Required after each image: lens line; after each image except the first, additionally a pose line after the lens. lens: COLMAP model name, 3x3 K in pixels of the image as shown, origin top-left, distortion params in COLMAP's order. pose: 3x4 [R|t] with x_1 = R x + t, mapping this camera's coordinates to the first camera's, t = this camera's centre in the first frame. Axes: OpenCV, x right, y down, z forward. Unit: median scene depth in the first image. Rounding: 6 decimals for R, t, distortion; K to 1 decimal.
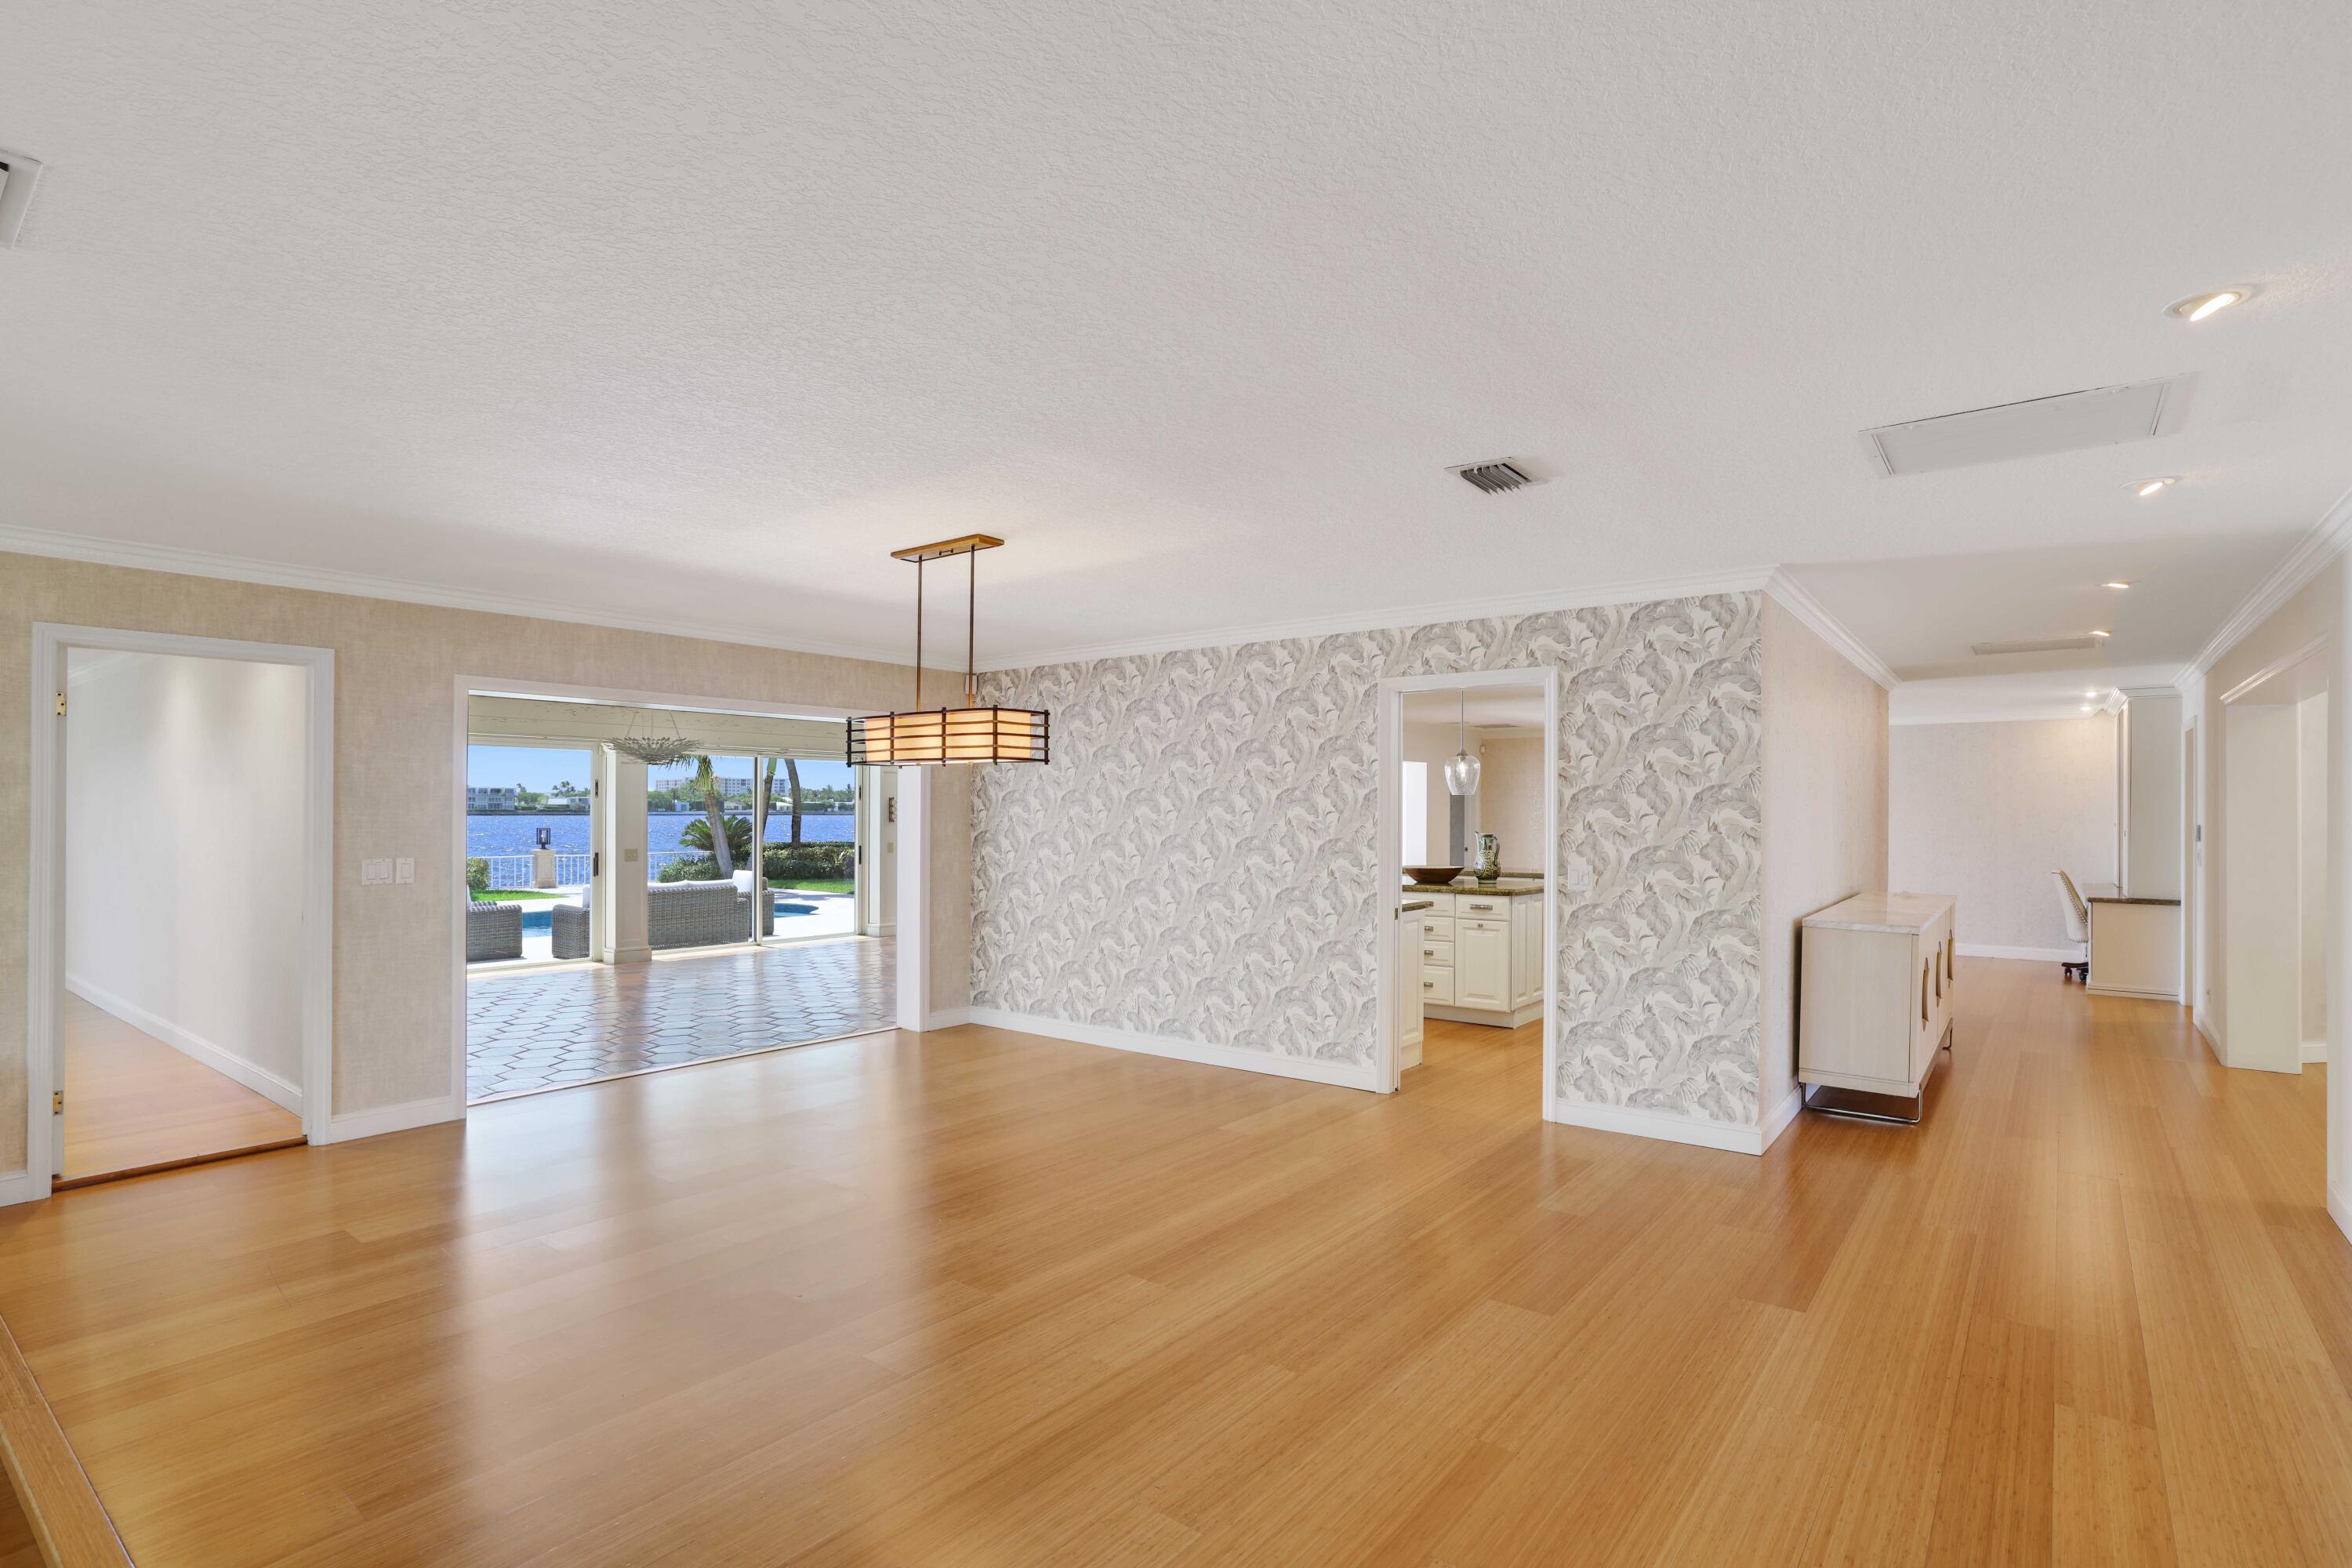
lens RADIAL K [[1155.5, 0, 1144.1], [0, 1155.5, 808.5], [0, 0, 1]] dist [-0.026910, 0.008012]
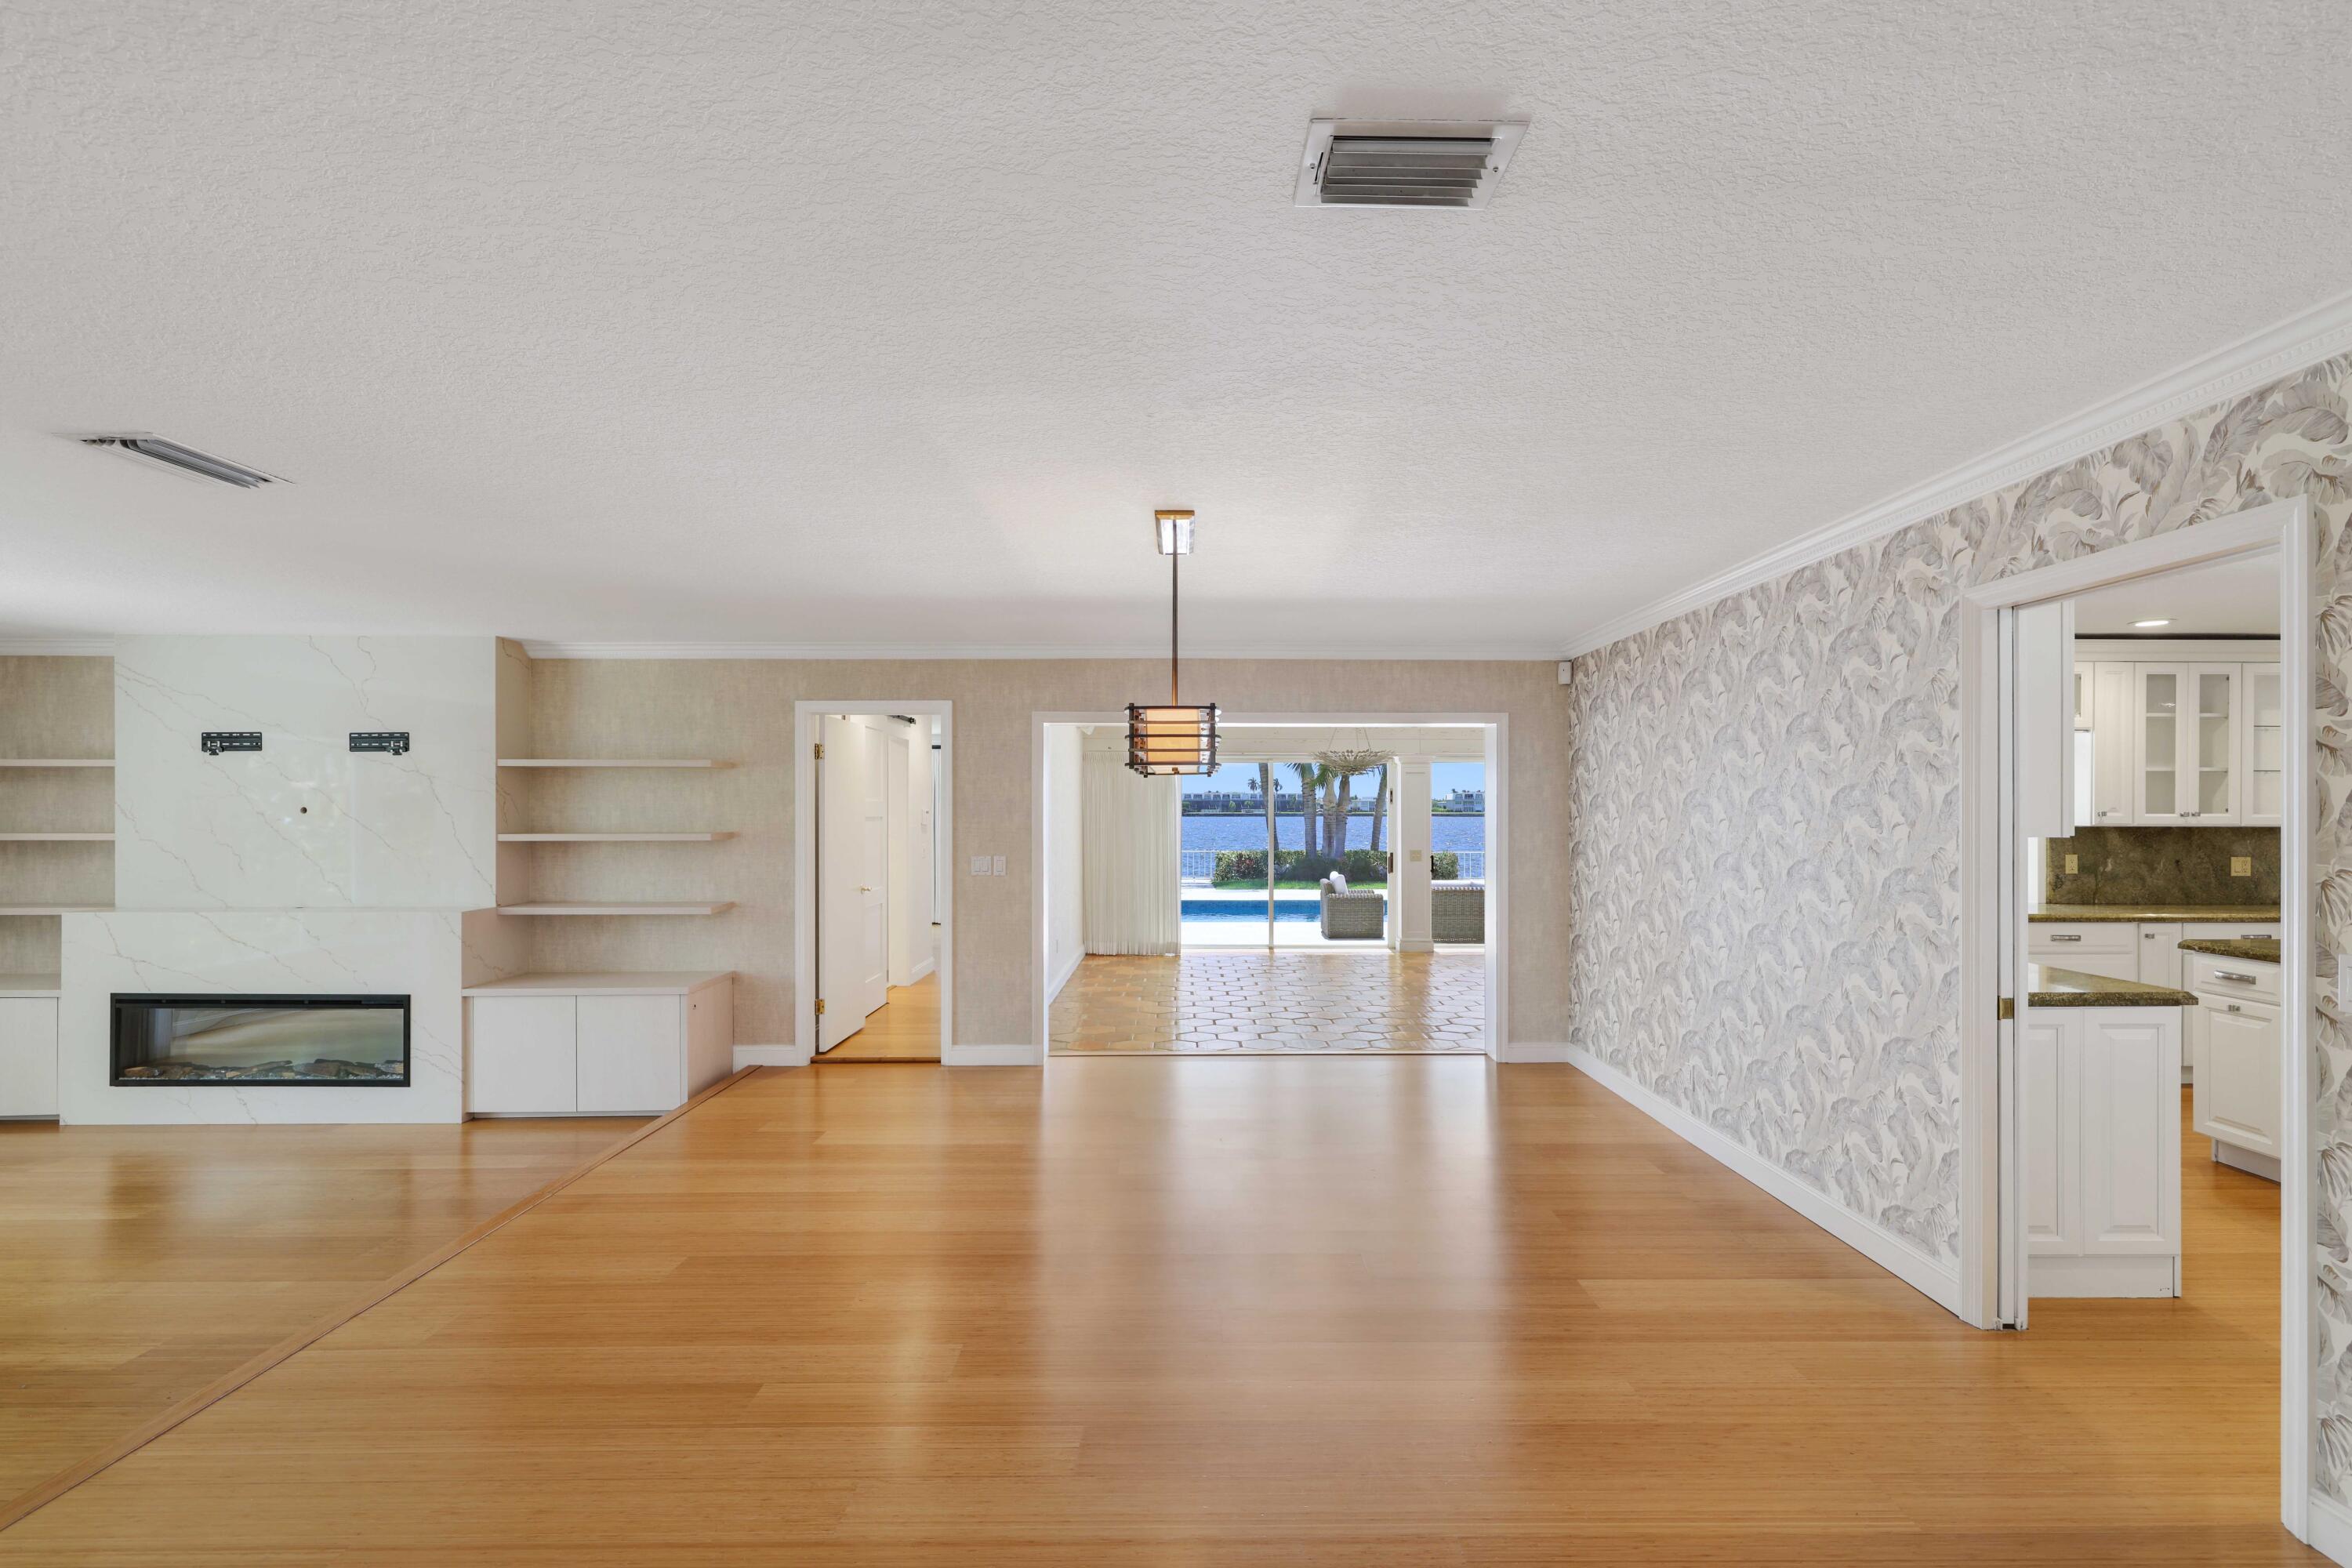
lens RADIAL K [[1021.6, 0, 1168.9], [0, 1021.6, 809.1], [0, 0, 1]] dist [-0.000862, -0.000716]
pose [[0.633862, -0.005458, -0.773427, 0.353080], [0.004150, 0.999985, -0.003655, -0.004632], [0.773435, -0.000893, 0.633875, 0.387947]]
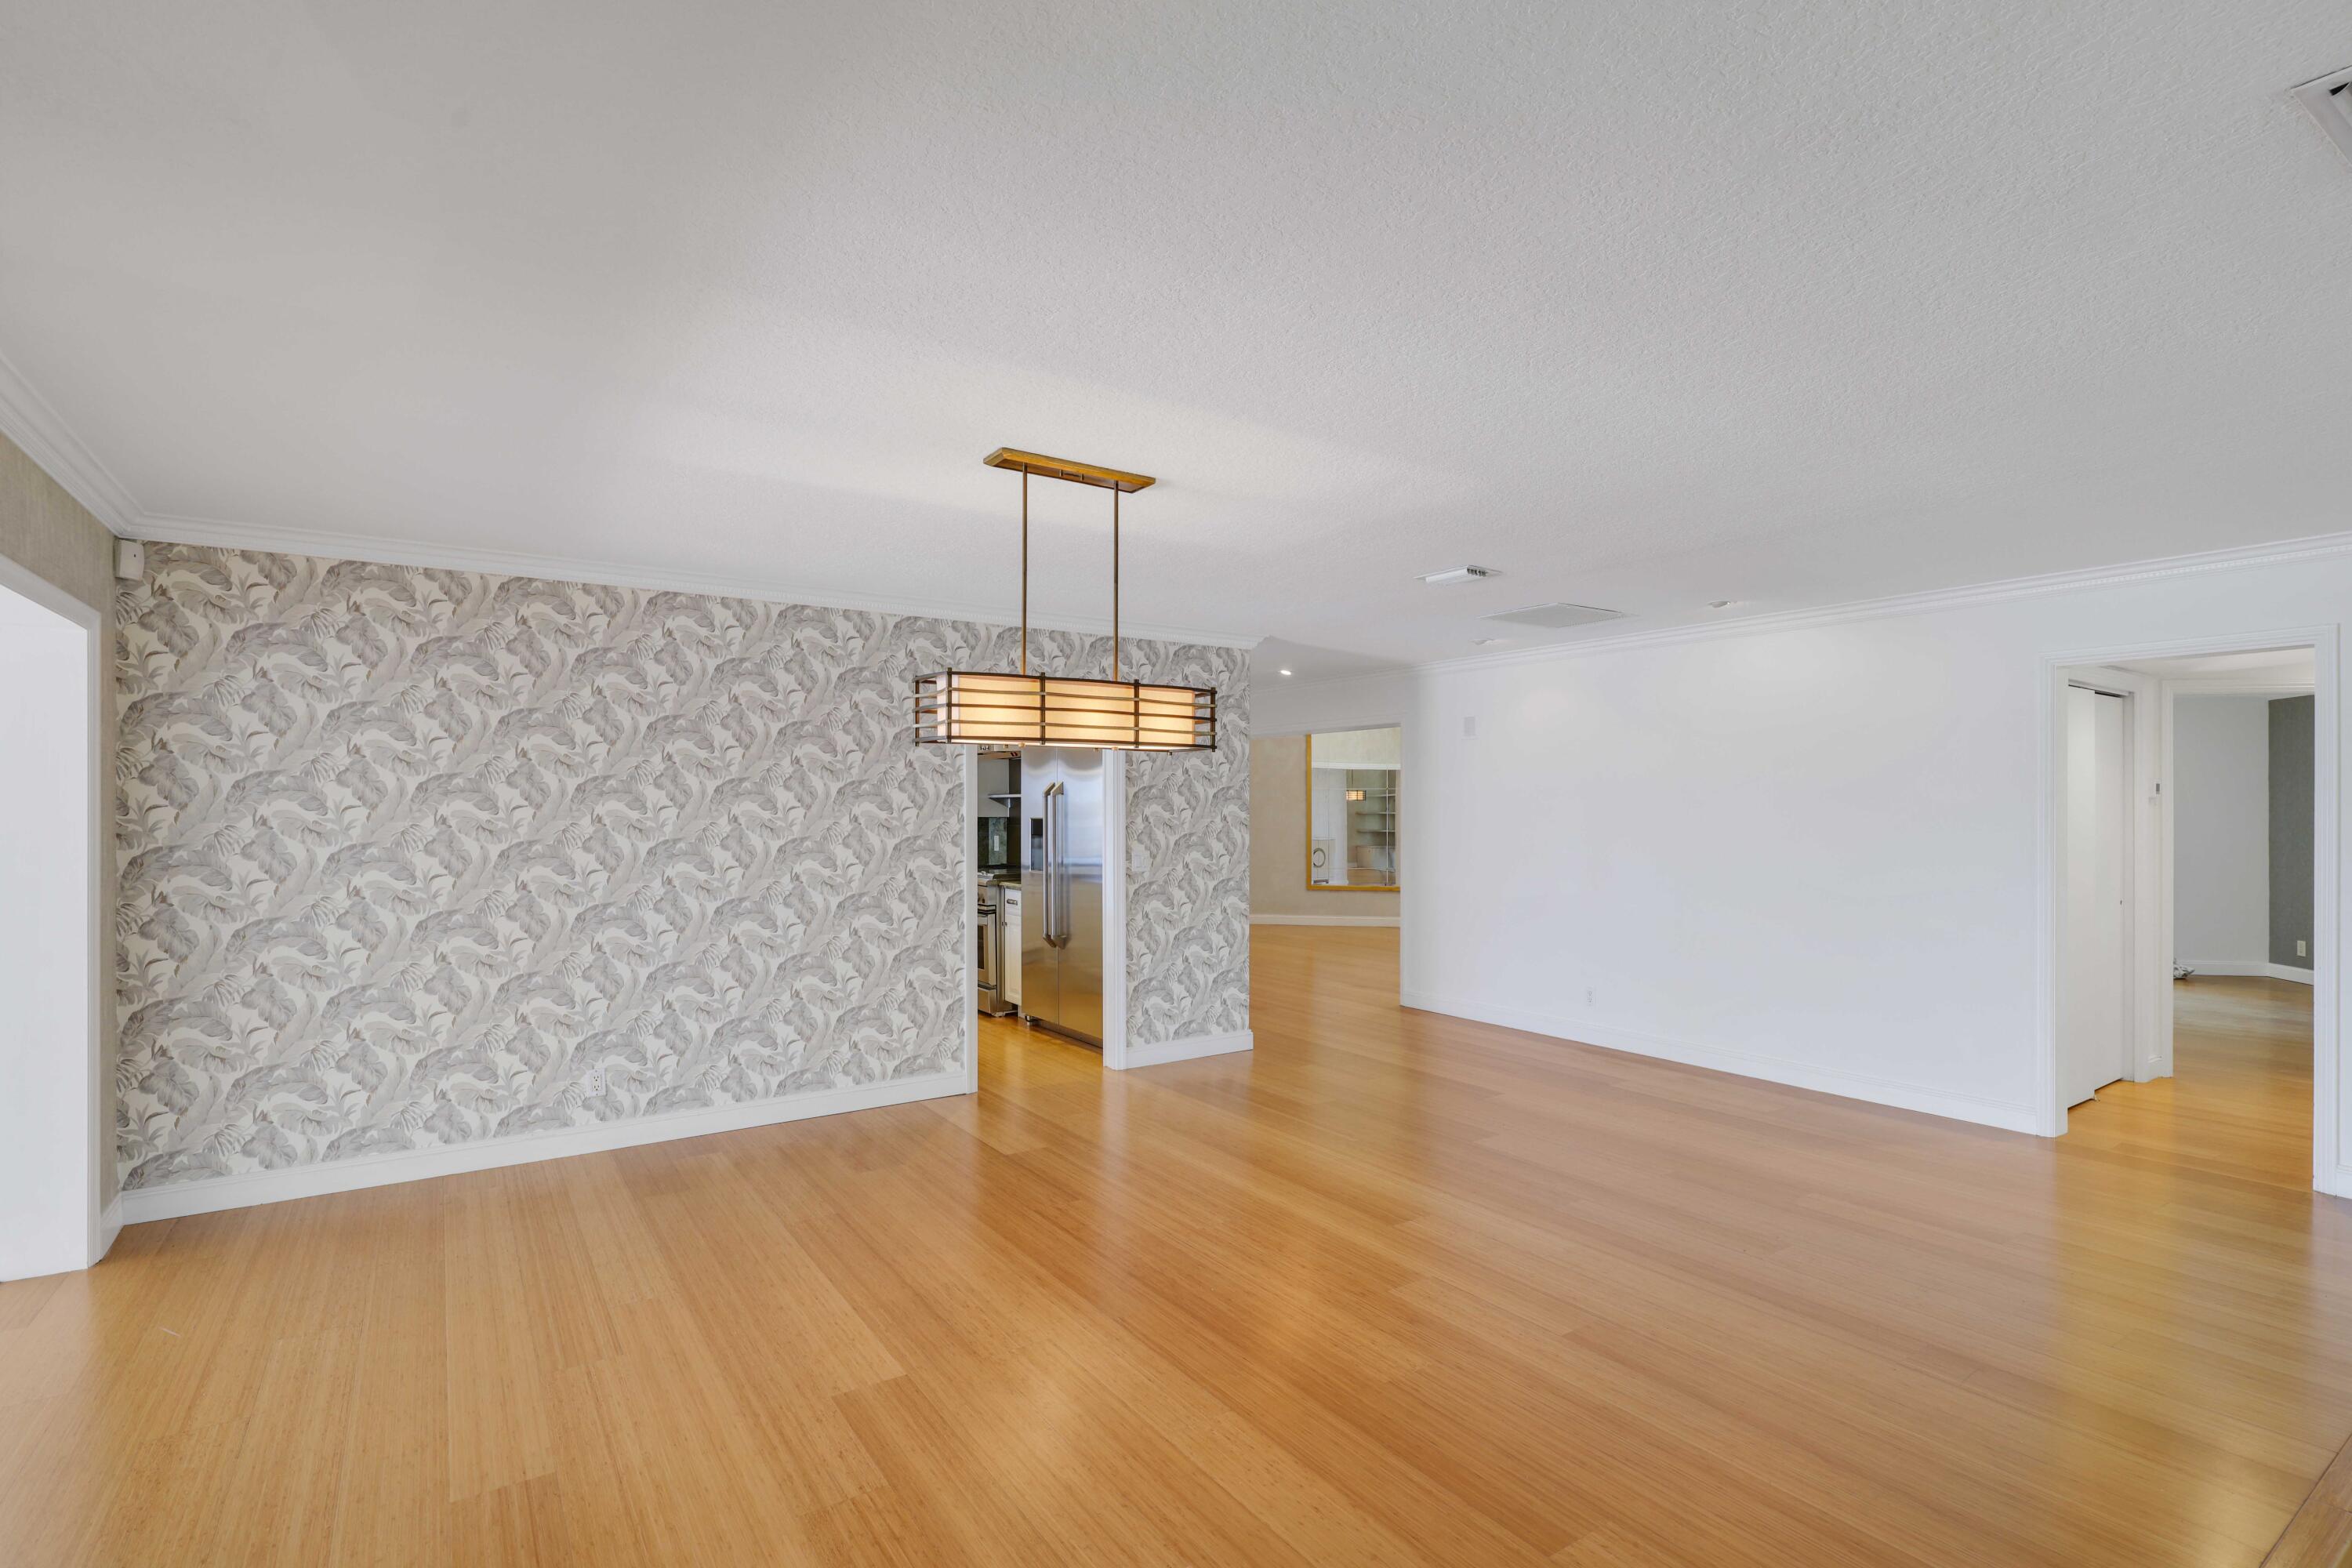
lens RADIAL K [[1155.5, 0, 1211.1], [0, 1155.5, 809.4], [0, 0, 1]] dist [-0.026910, 0.008012]
pose [[0.254256, 0.000458, 0.967137, -0.707951], [0.001843, 0.999998, -0.000958, 0.006032], [-0.967135, 0.002026, 0.254255, 0.563856]]
